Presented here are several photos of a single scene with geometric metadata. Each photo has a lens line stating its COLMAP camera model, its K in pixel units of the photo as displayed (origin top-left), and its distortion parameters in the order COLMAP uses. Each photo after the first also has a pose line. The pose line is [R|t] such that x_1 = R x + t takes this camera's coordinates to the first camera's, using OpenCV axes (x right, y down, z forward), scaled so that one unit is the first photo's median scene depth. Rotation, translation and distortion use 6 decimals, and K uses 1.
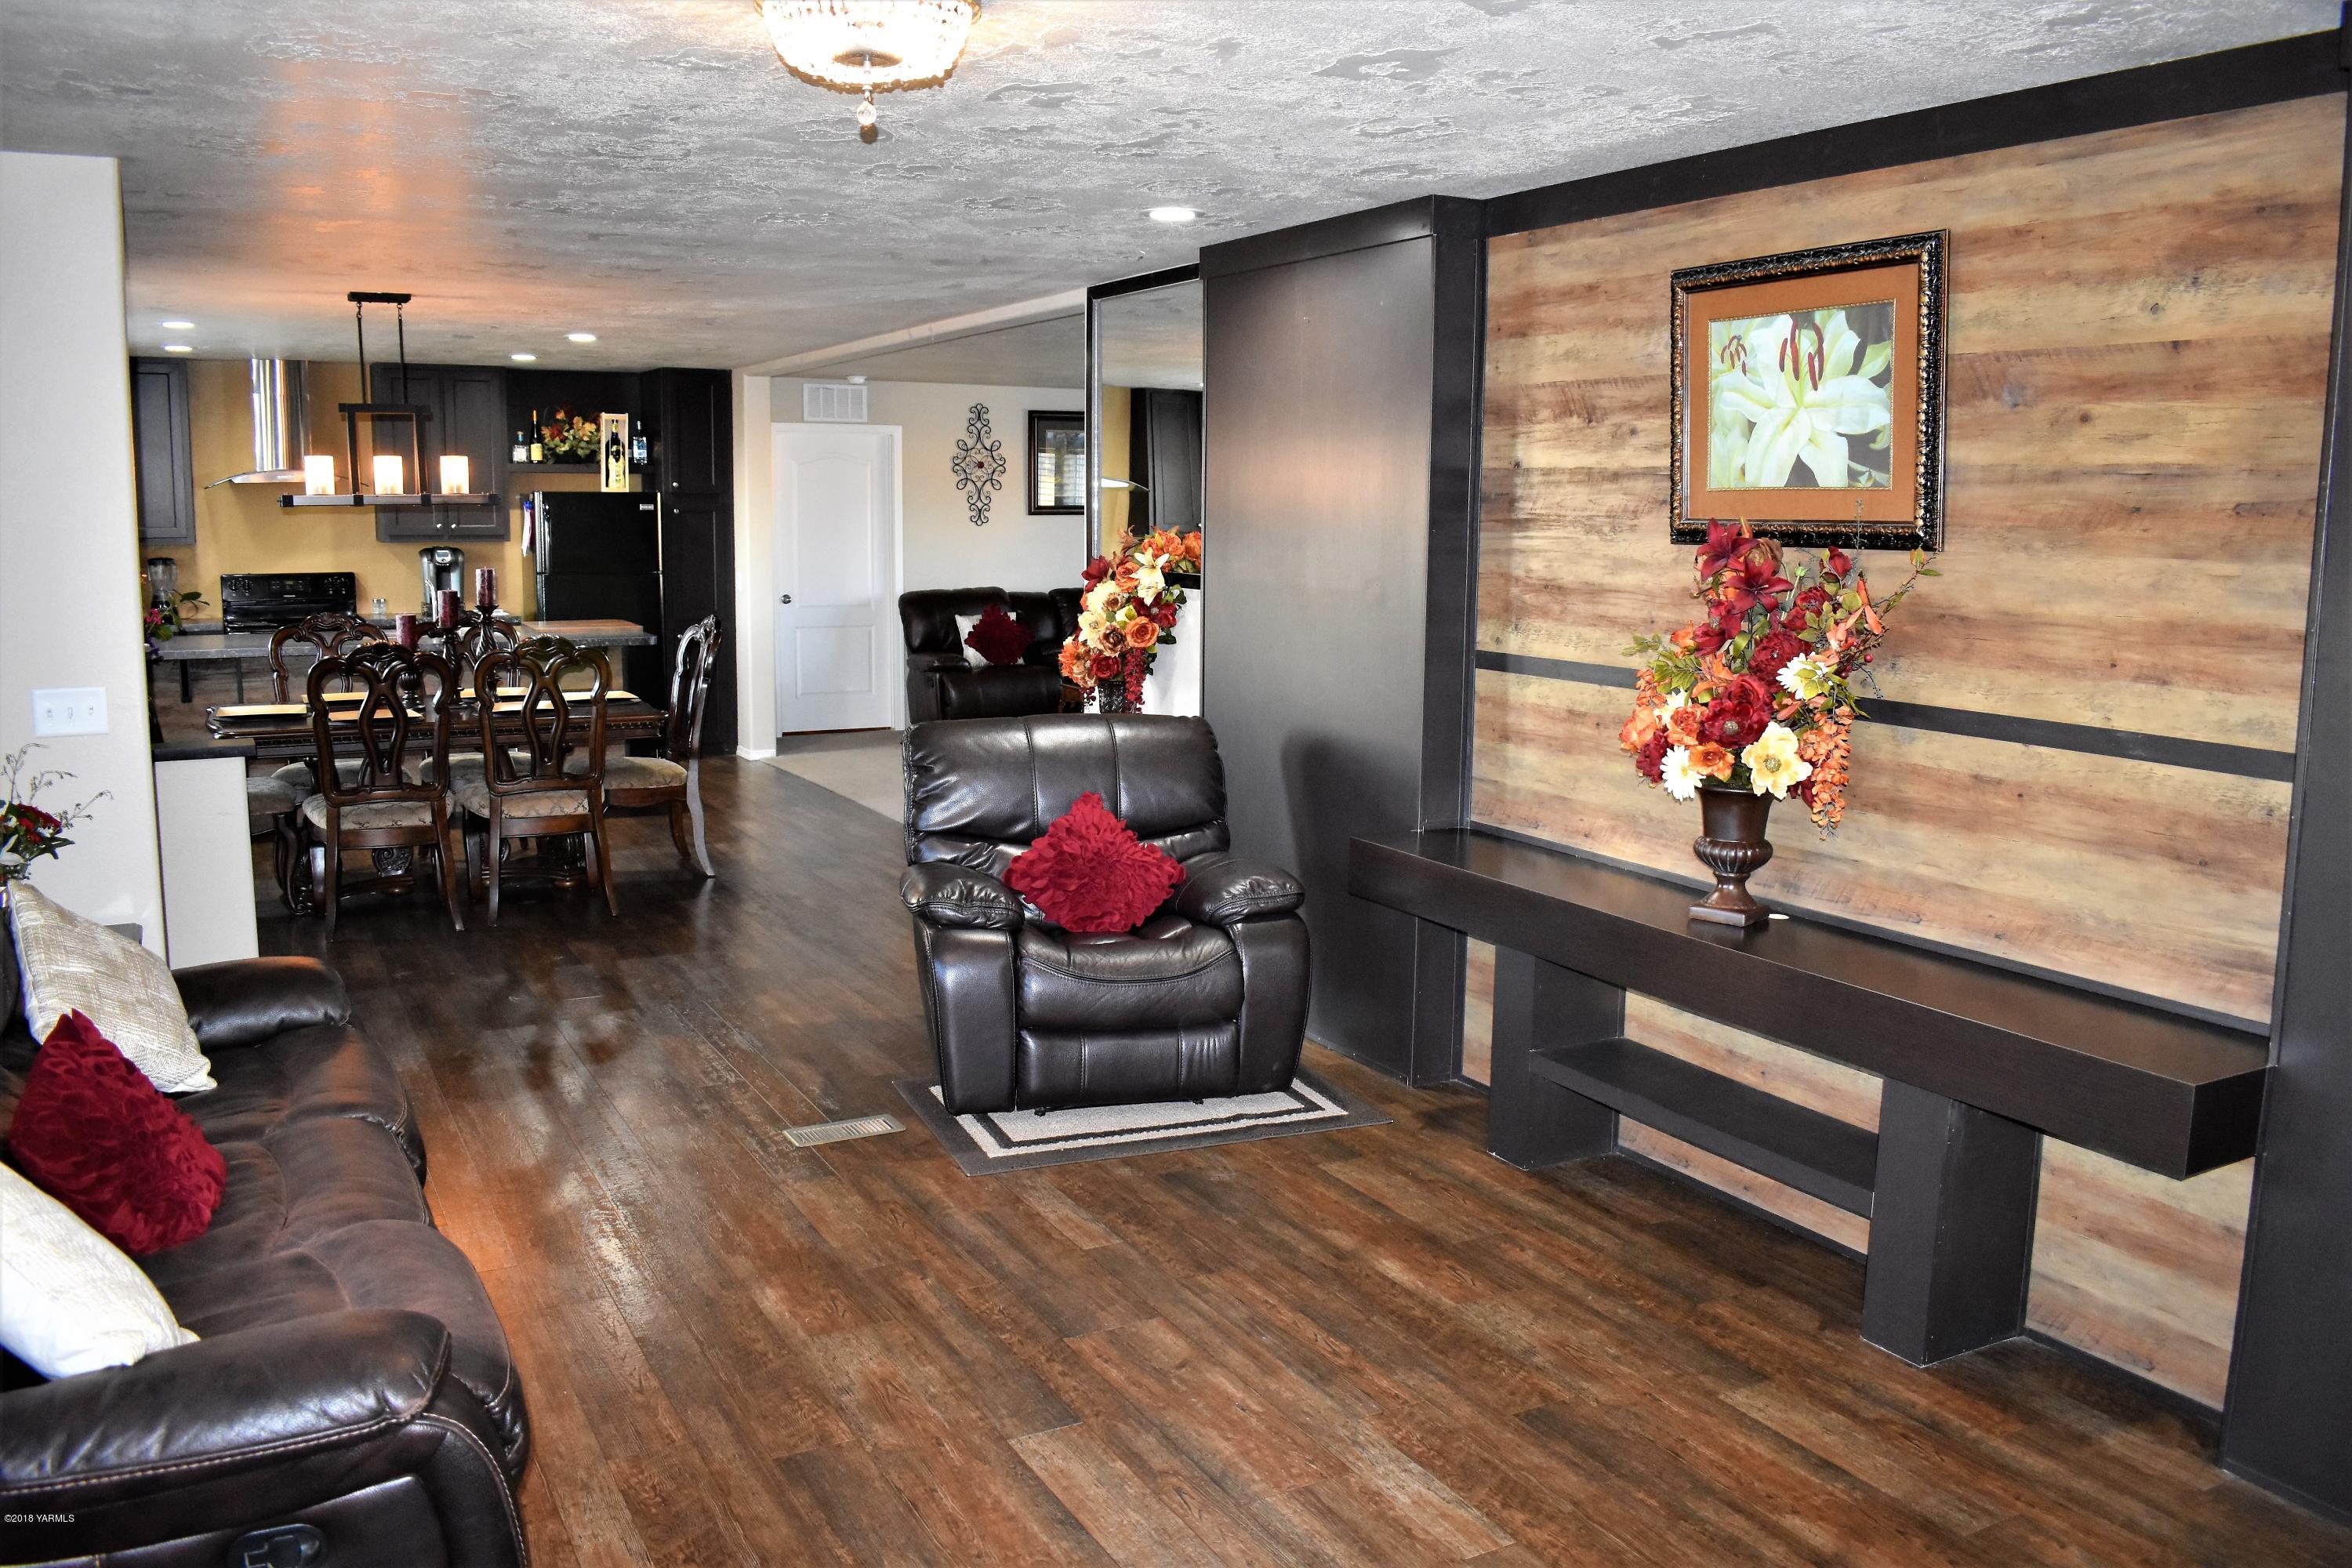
lens RADIAL K [[1827.3, 0, 1176.0], [0, 1827.3, 784.0], [0, 0, 1]] dist [-0.078259, 0.004441]
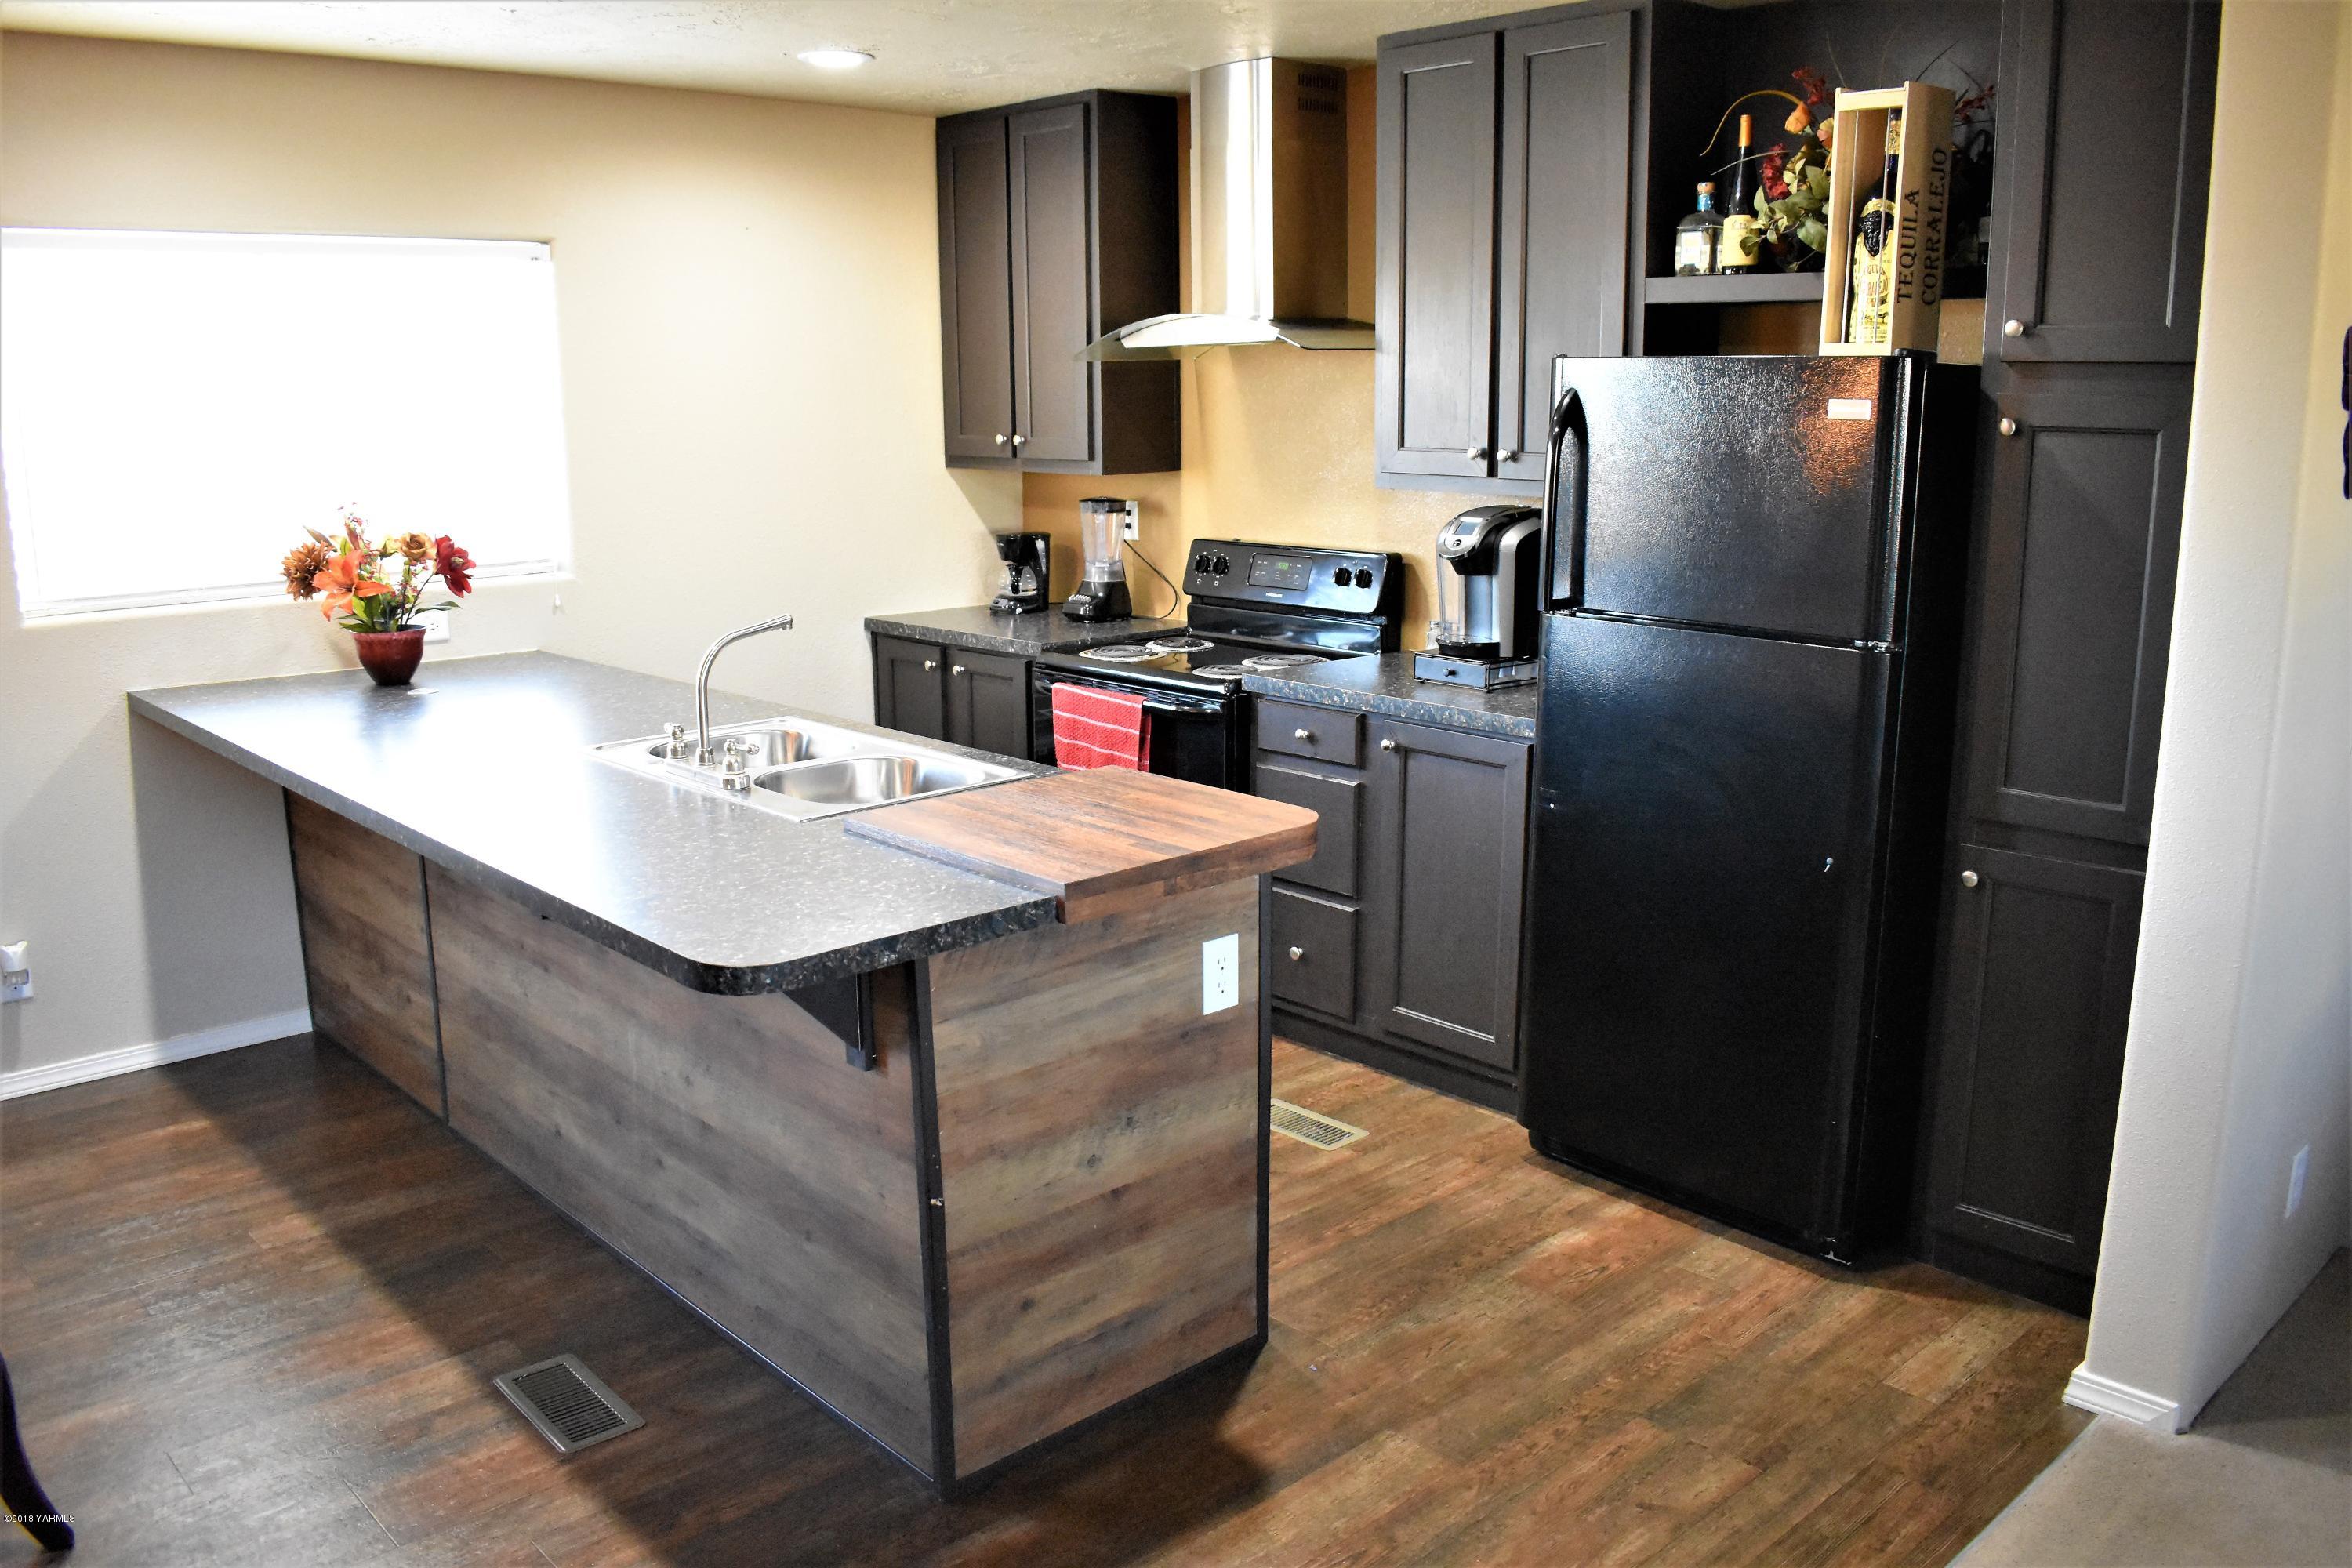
lens RADIAL K [[1827.3, 0, 1176.0], [0, 1827.3, 784.0], [0, 0, 1]] dist [-0.078259, 0.004441]
pose [[0.252063, 0.194116, -0.948042, -0.042684], [-0.142053, 0.976484, 0.162171, -0.121132], [0.957228, 0.093795, 0.273710, 0.793455]]
